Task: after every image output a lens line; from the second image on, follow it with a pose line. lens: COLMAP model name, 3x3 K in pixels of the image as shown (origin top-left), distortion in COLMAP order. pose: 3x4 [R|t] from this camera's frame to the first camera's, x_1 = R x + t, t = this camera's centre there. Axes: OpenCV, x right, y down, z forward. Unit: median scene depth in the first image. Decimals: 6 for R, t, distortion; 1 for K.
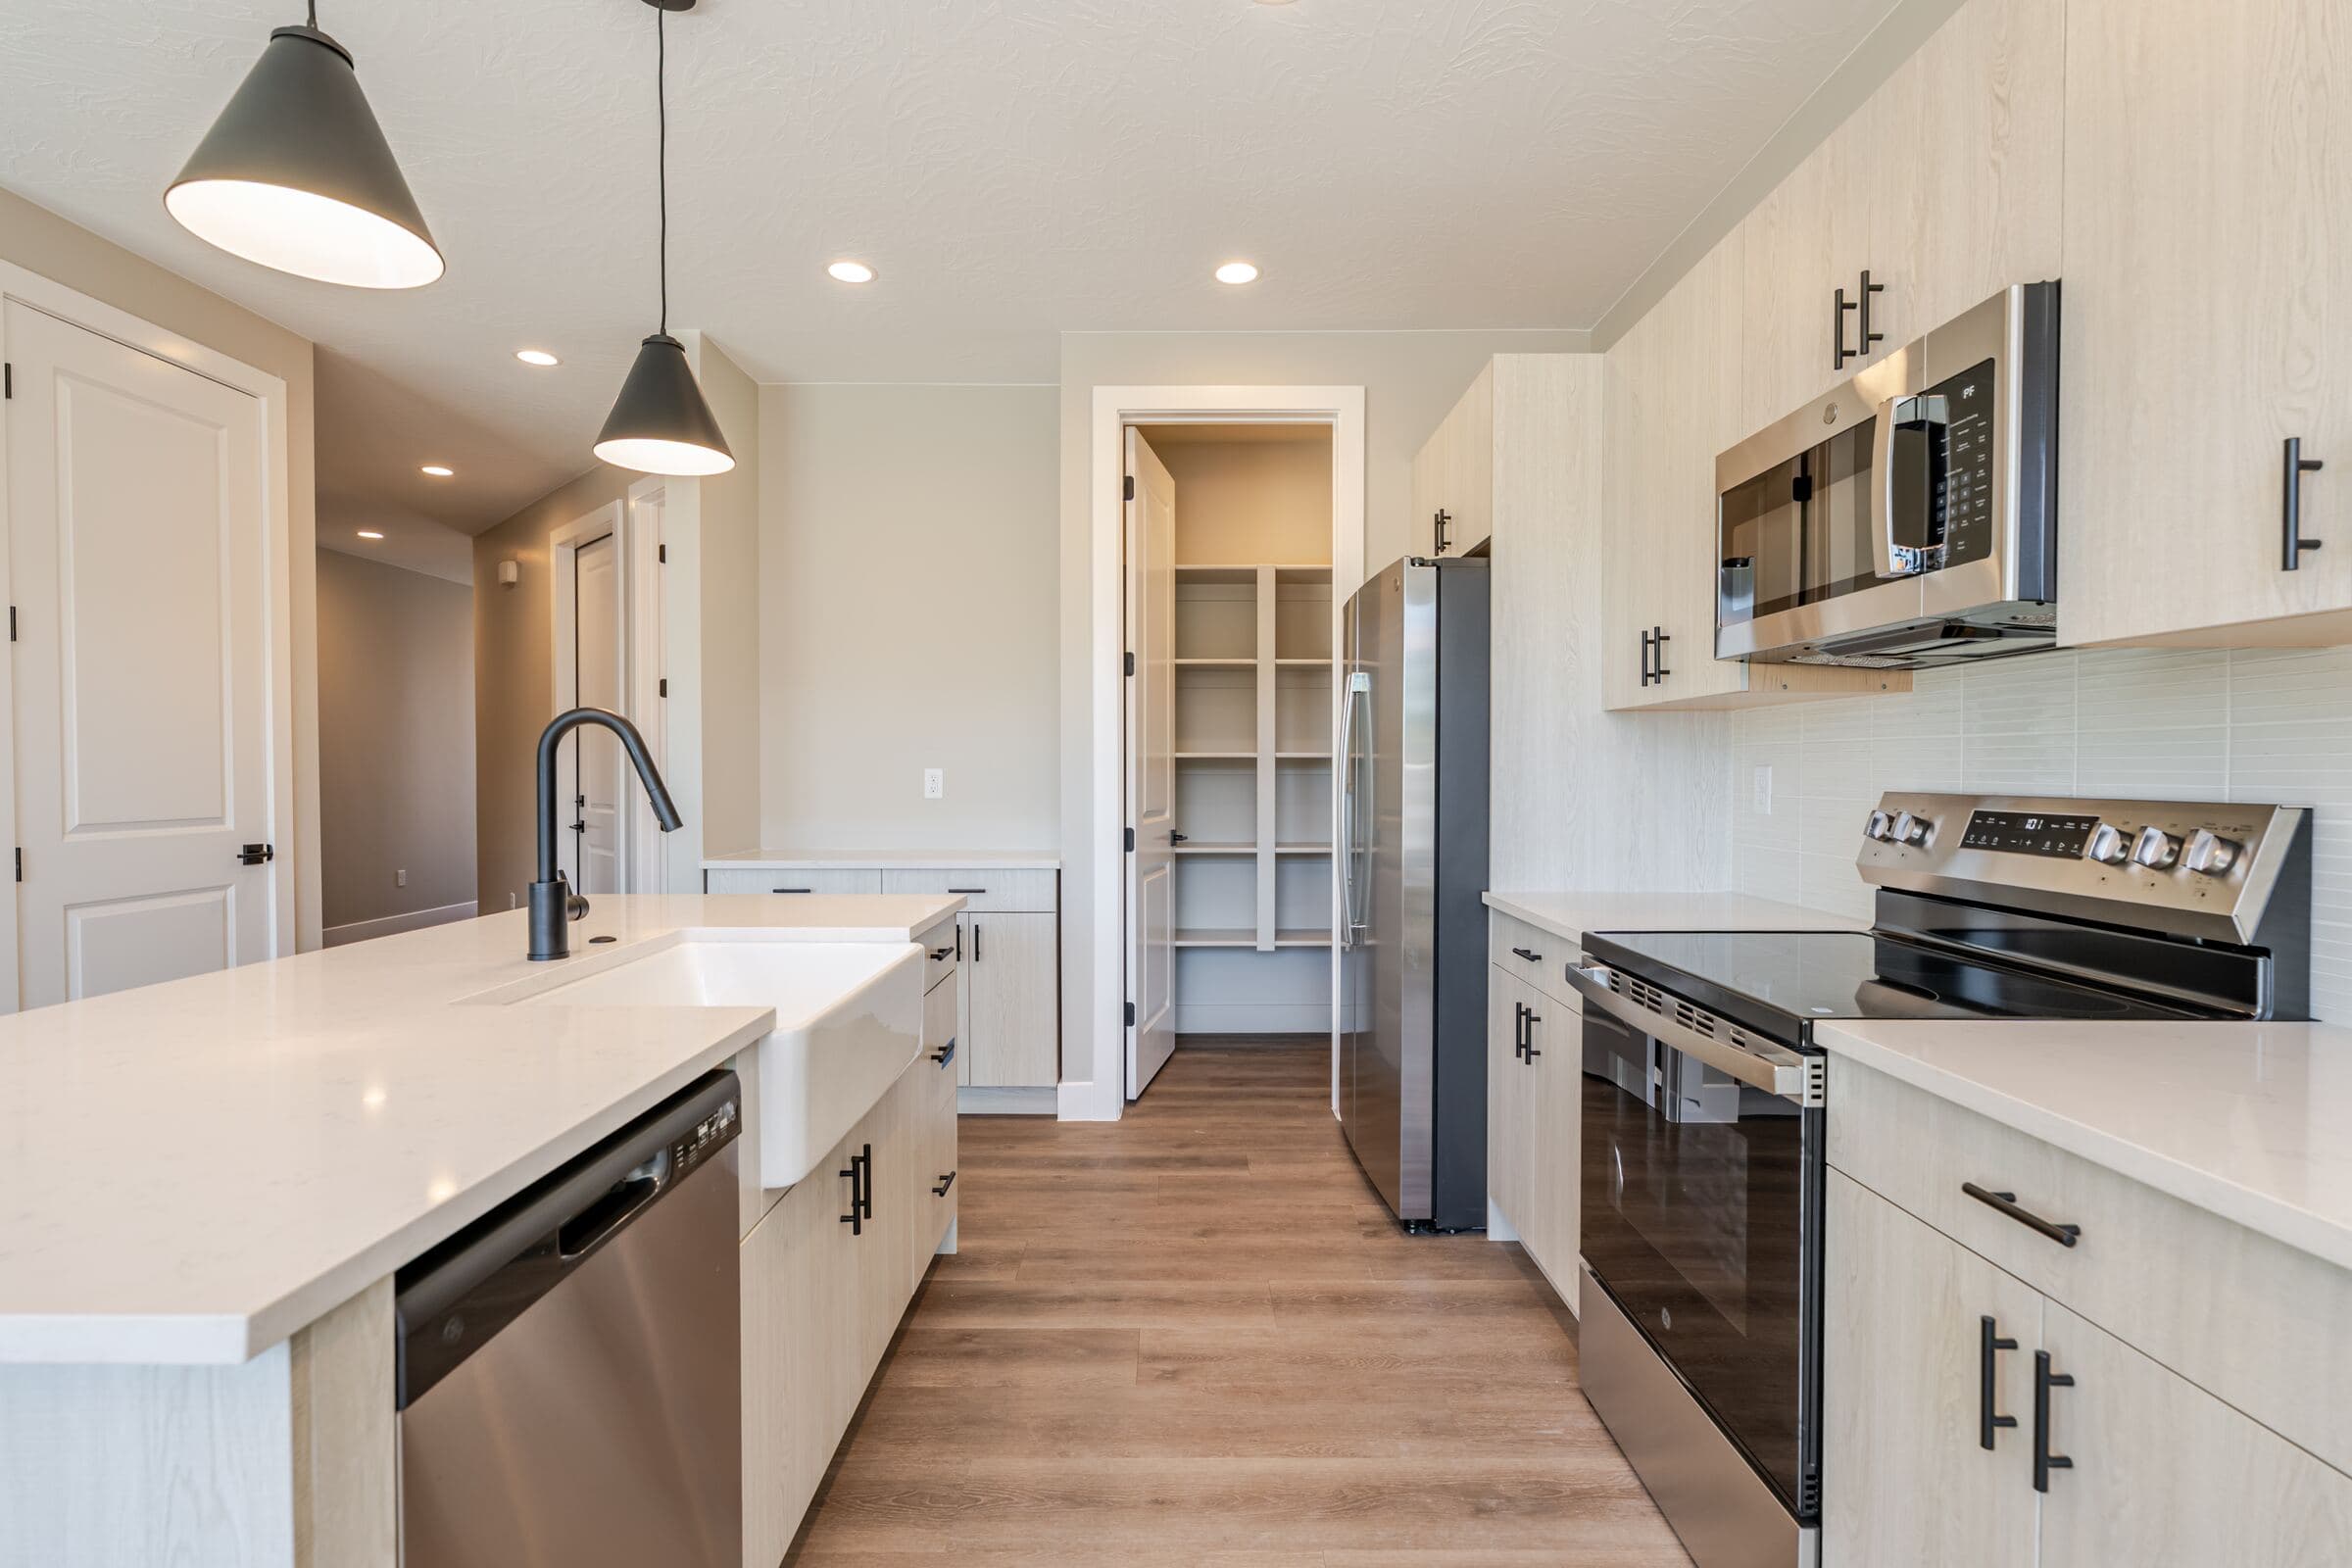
lens RADIAL K [[1094.3, 0, 1176.0], [0, 1094.3, 784.0], [0, 0, 1]] dist [0.001717, 0.000214]
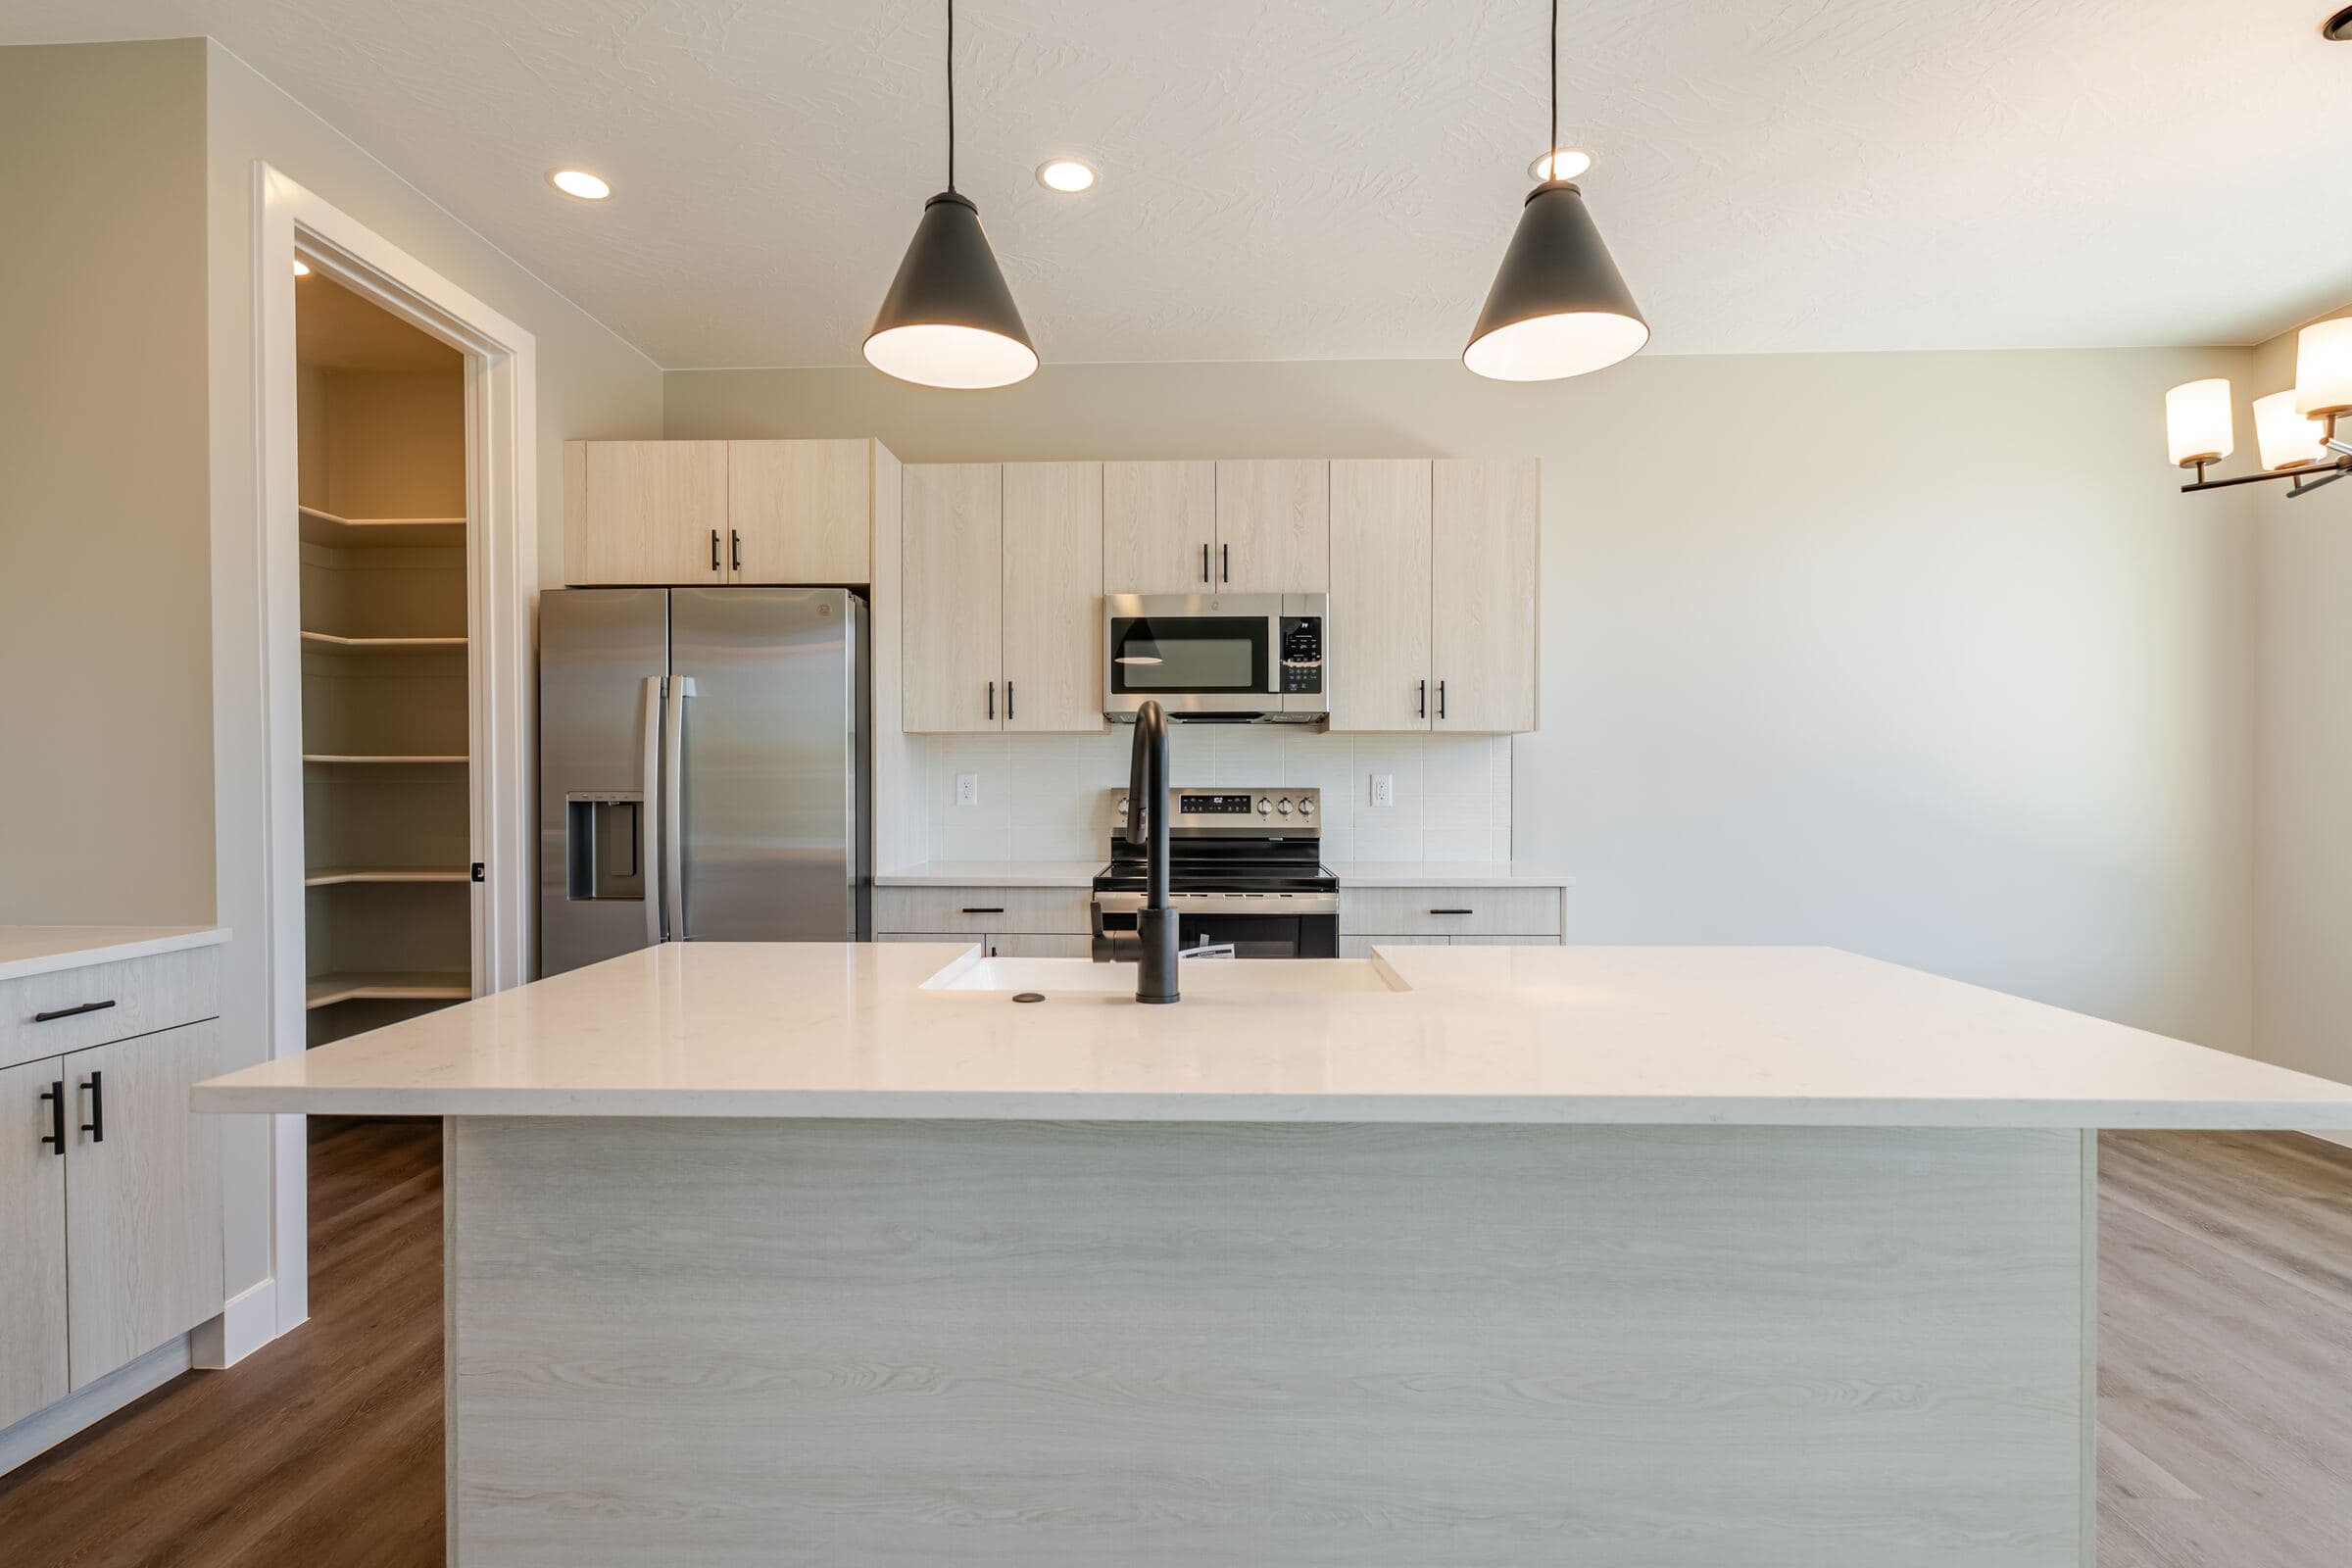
lens RADIAL K [[1094.3, 0, 1176.0], [0, 1094.3, 784.0], [0, 0, 1]] dist [0.001717, 0.000214]
pose [[0.040282, -0.013049, 0.999103, -1.493911], [0.012029, 0.999849, 0.012574, -0.026120], [-0.999116, 0.011511, 0.040433, 1.002483]]
